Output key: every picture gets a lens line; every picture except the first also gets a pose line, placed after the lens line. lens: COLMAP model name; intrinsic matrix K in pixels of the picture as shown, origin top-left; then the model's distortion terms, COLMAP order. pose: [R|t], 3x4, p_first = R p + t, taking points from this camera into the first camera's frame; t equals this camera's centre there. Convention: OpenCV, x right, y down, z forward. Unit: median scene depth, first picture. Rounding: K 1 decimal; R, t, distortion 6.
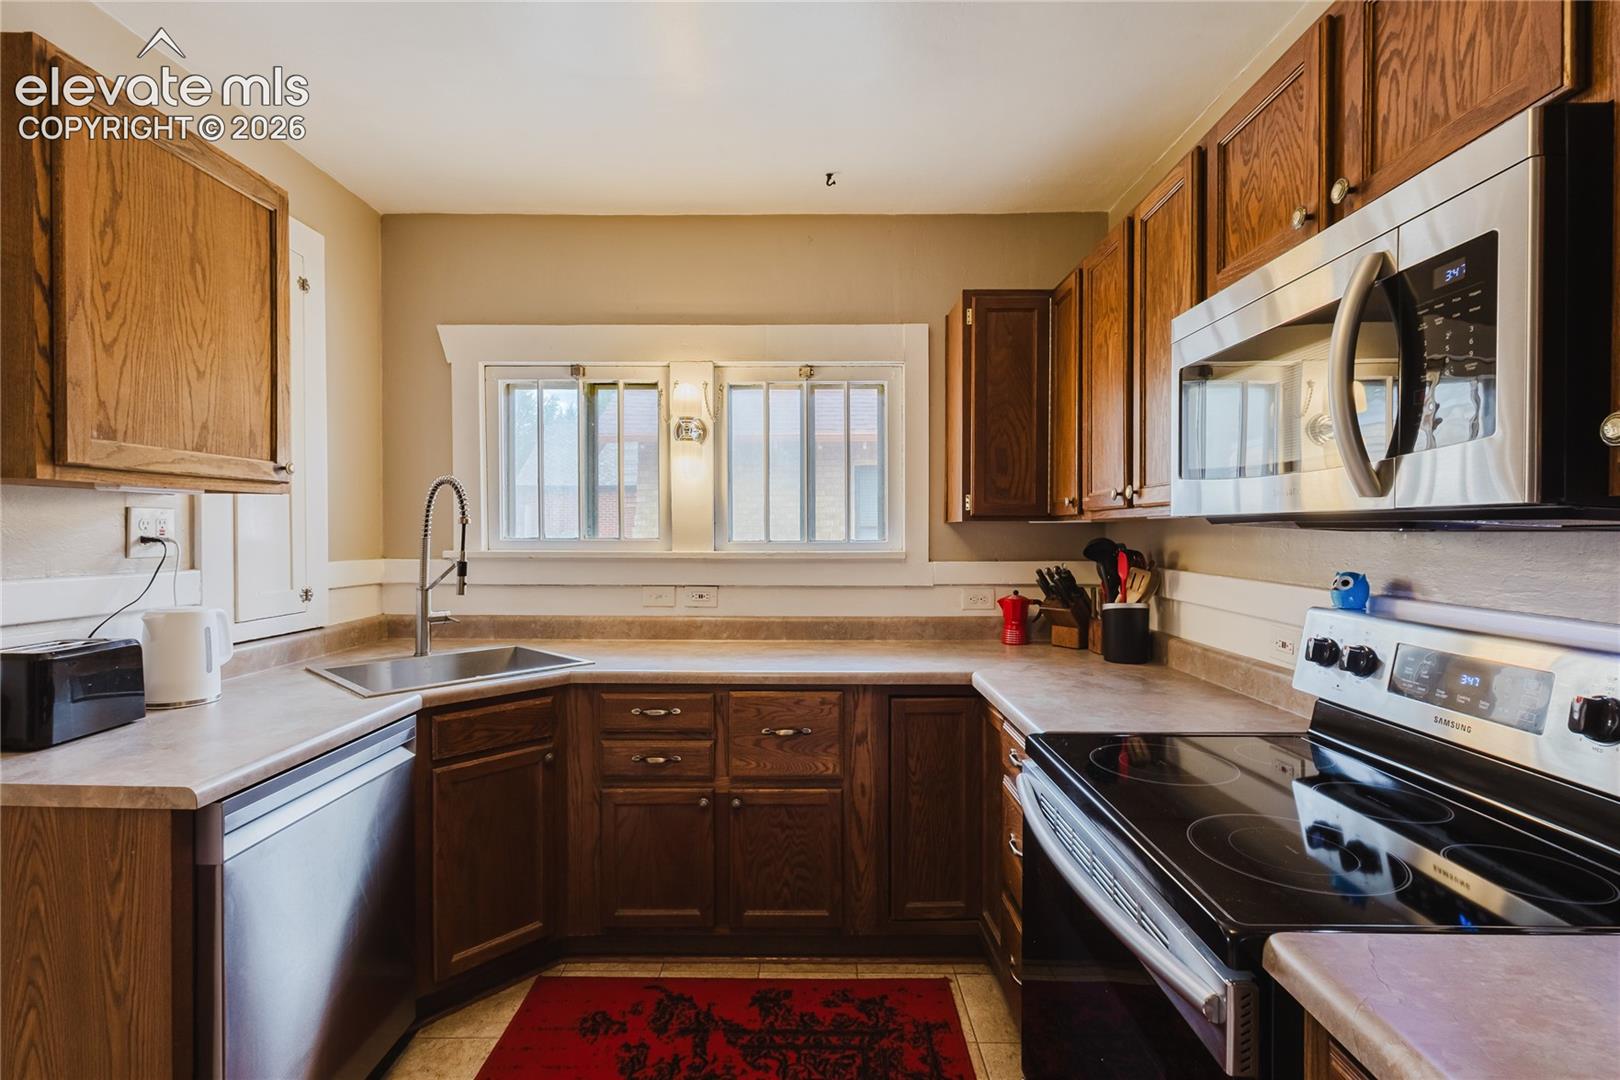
lens RADIAL K [[742.4, 0, 807.8], [0, 742.4, 540.4], [0, 0, 1]] dist [-0.001516, 0.002069]
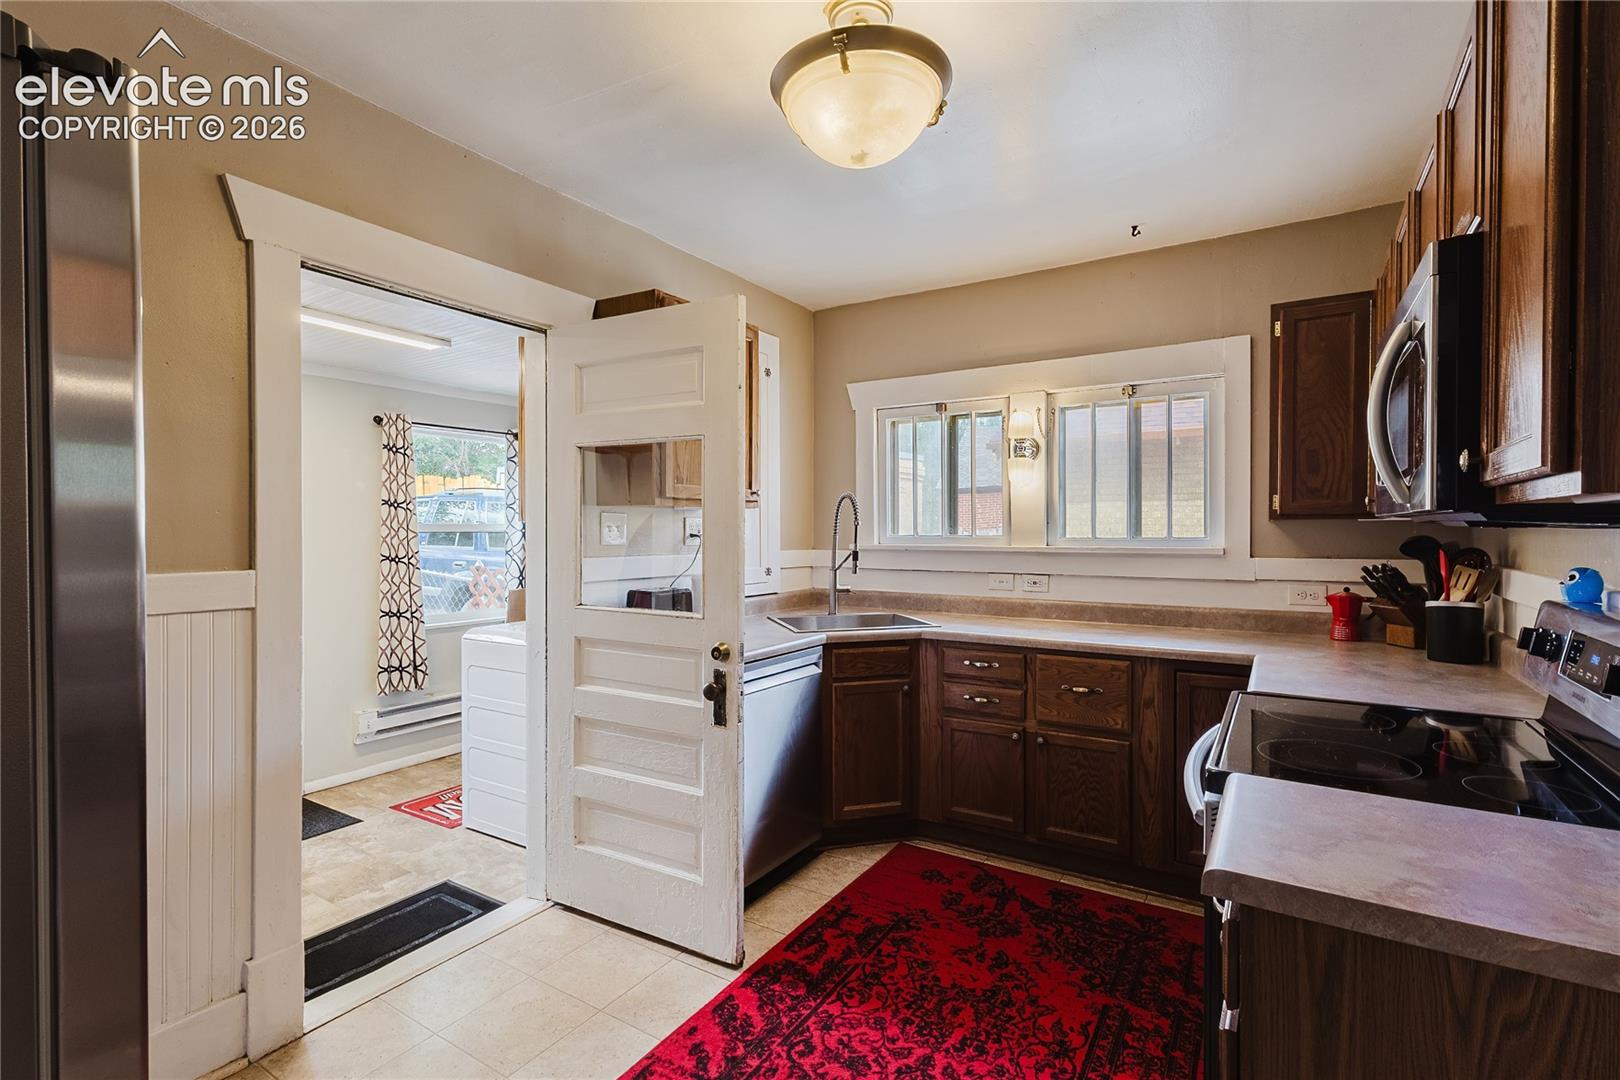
lens RADIAL K [[742.4, 0, 808.9], [0, 742.4, 542.3], [0, 0, 1]] dist [-0.001516, 0.002069]
pose [[0.850248, 0.005812, -0.526350, 0.233248], [-0.003694, 0.999980, 0.005075, 0.004271], [0.526369, -0.002371, 0.850253, -0.301361]]
